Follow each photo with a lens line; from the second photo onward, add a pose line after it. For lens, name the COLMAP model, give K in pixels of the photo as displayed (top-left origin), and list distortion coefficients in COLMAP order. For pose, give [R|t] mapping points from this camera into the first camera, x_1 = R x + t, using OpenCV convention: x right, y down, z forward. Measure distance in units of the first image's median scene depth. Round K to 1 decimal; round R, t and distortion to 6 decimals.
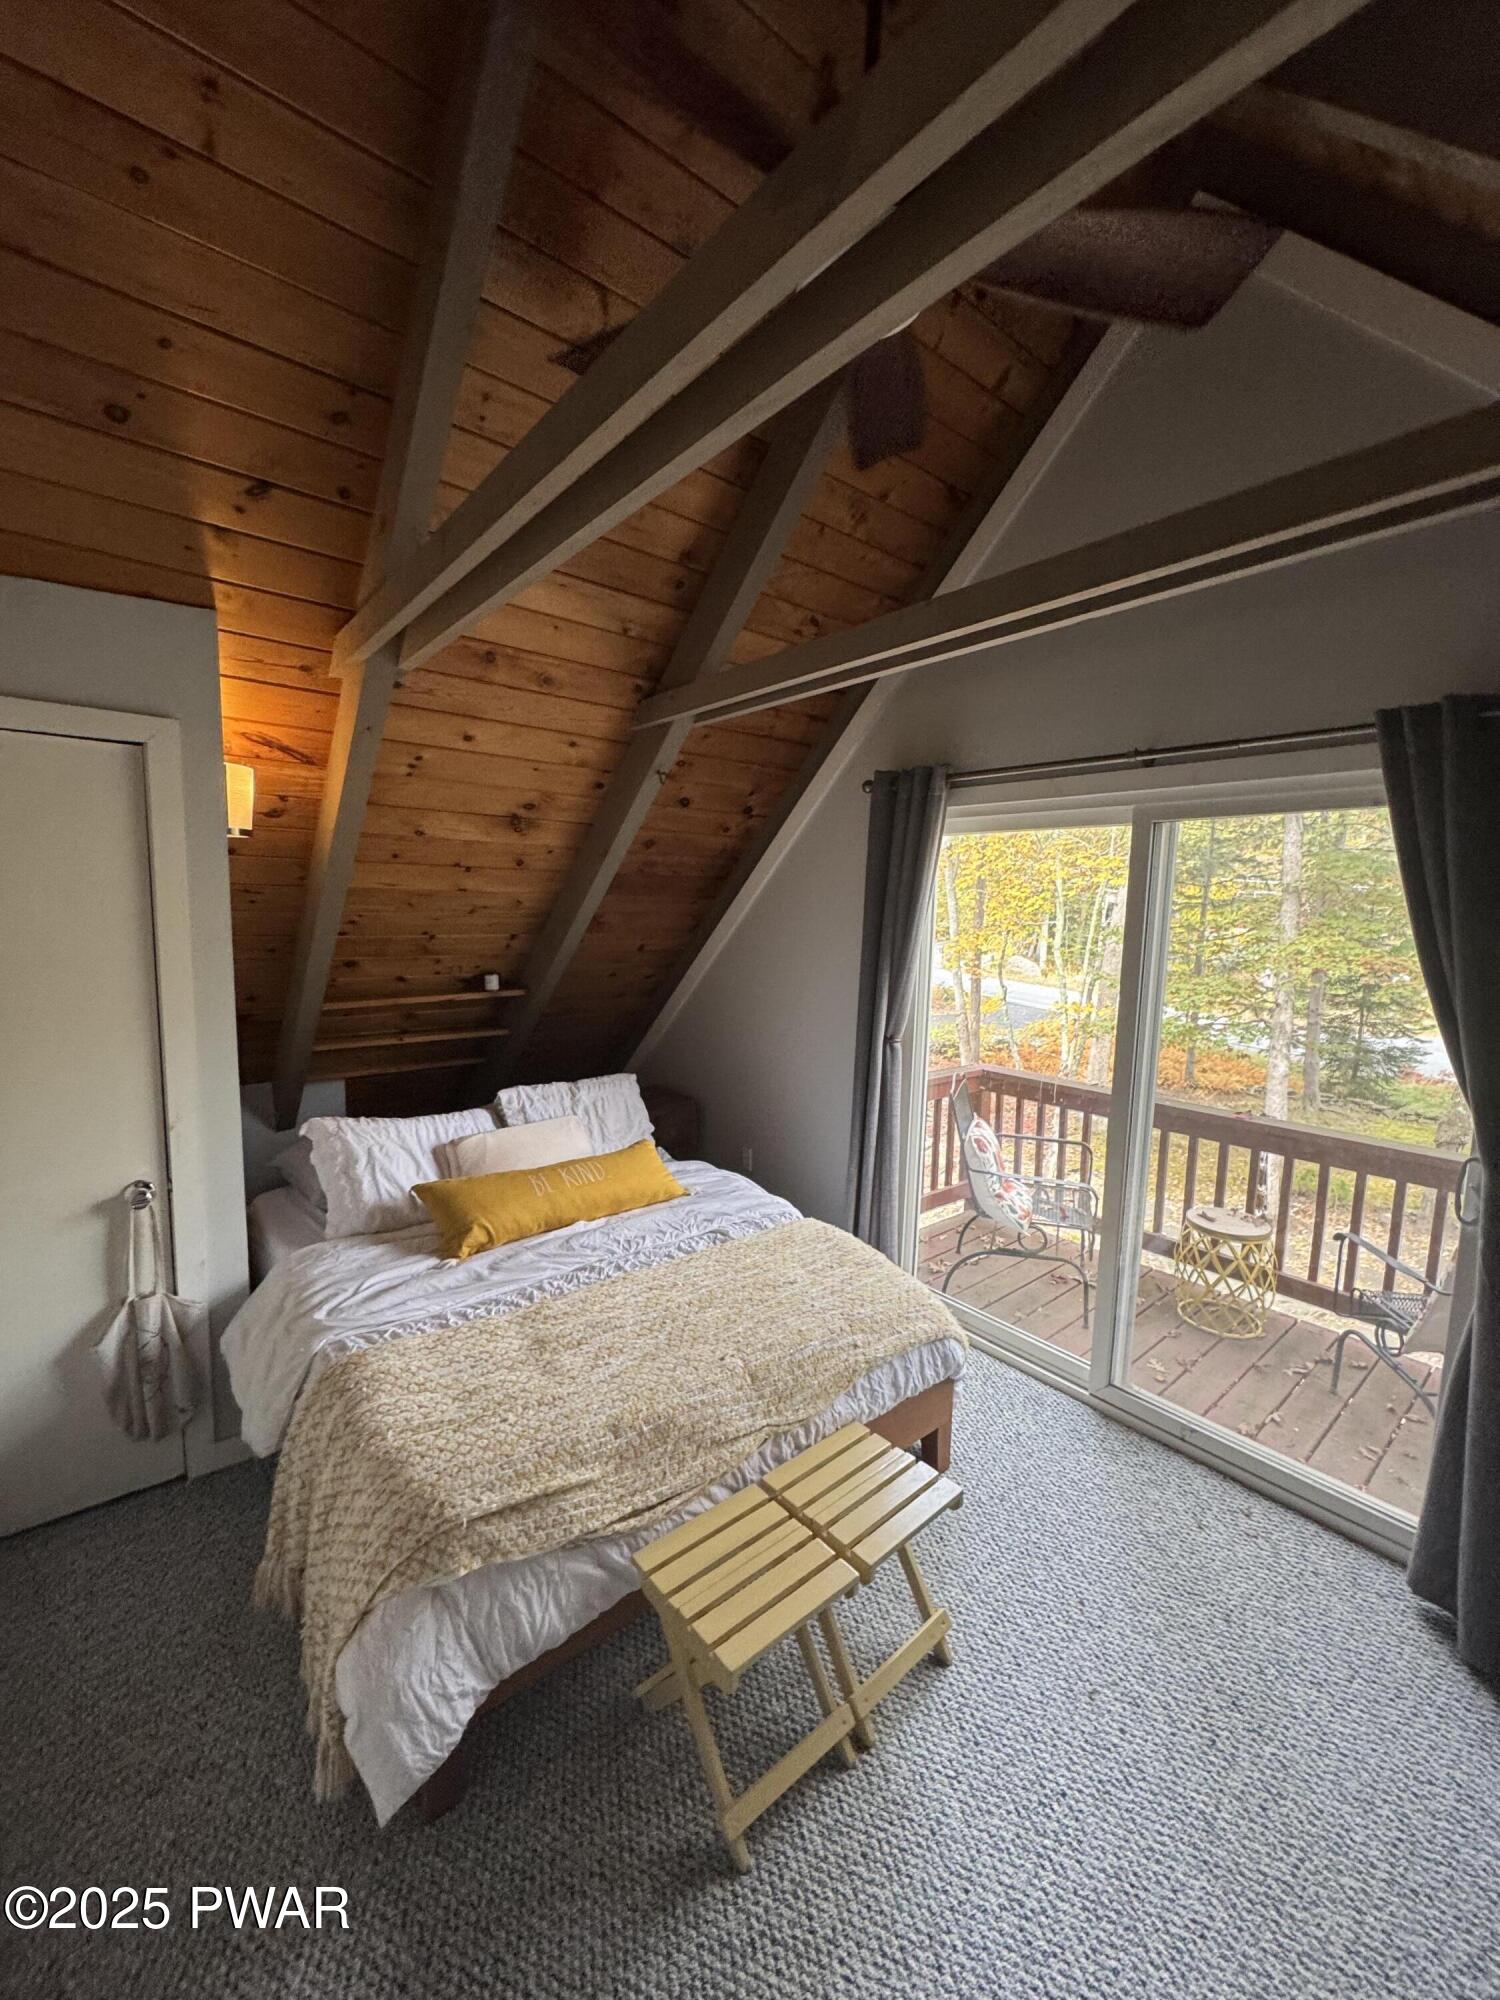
lens RADIAL K [[799.2, 0, 748.6], [0, 799.2, 997.1], [0, 0, 1]] dist [-0.005649, 0.001087]
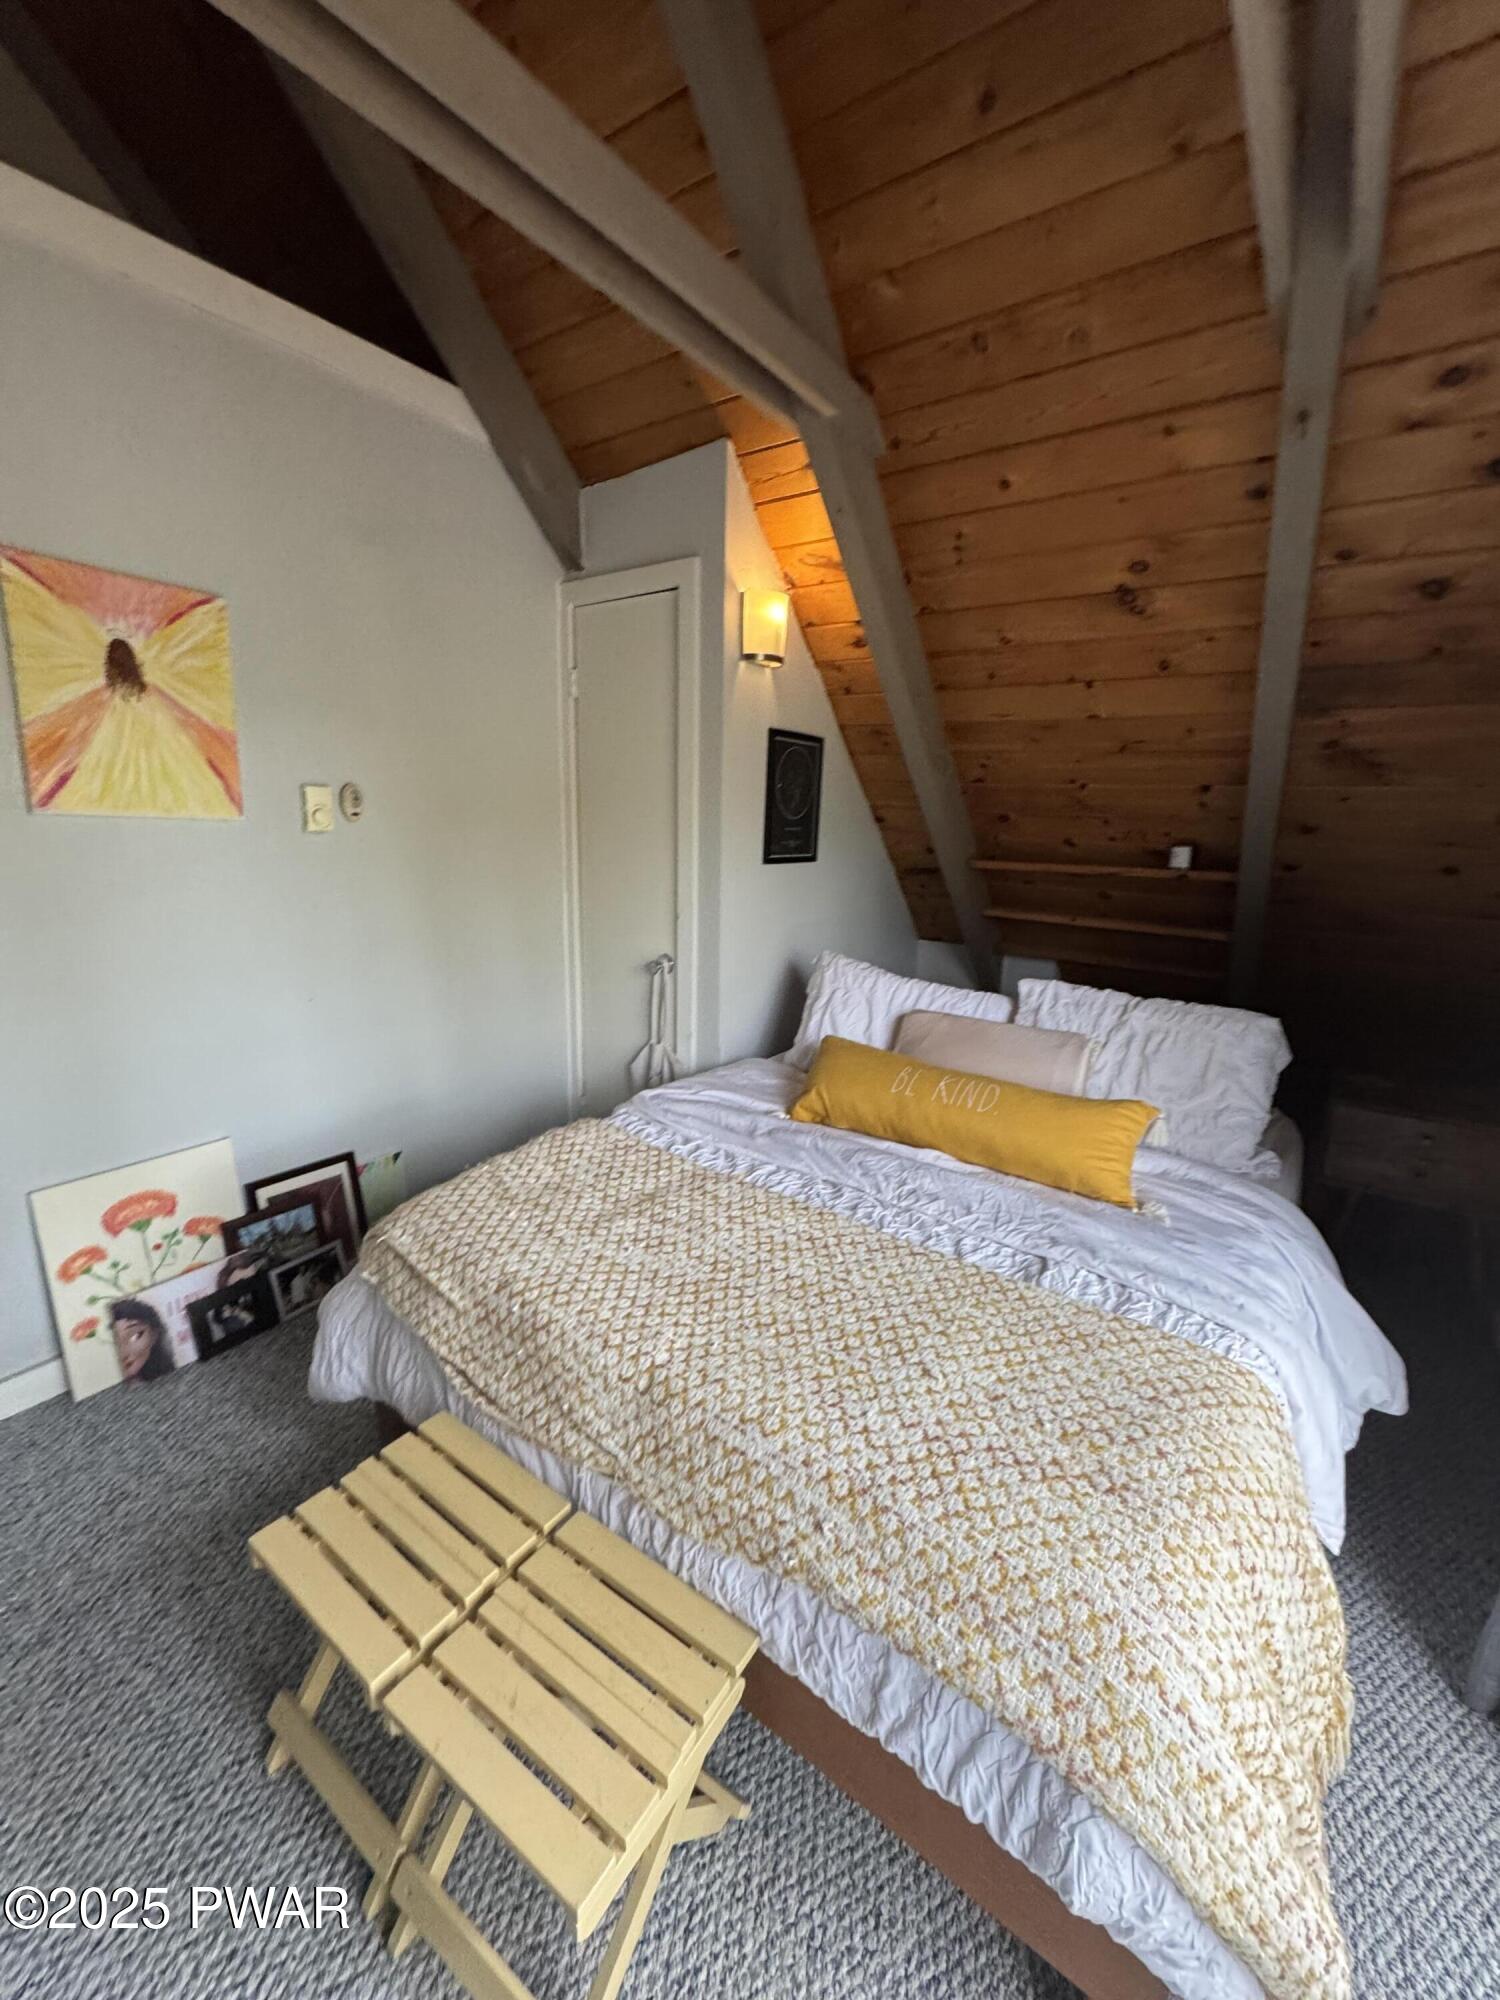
lens RADIAL K [[799.2, 0, 748.6], [0, 799.2, 997.1], [0, 0, 1]] dist [-0.005649, 0.001087]
pose [[0.253696, 0.211792, -0.943813, 0.446305], [-0.137804, 0.973696, 0.181457, 0.042644], [0.957418, 0.084026, 0.276208, 0.705647]]
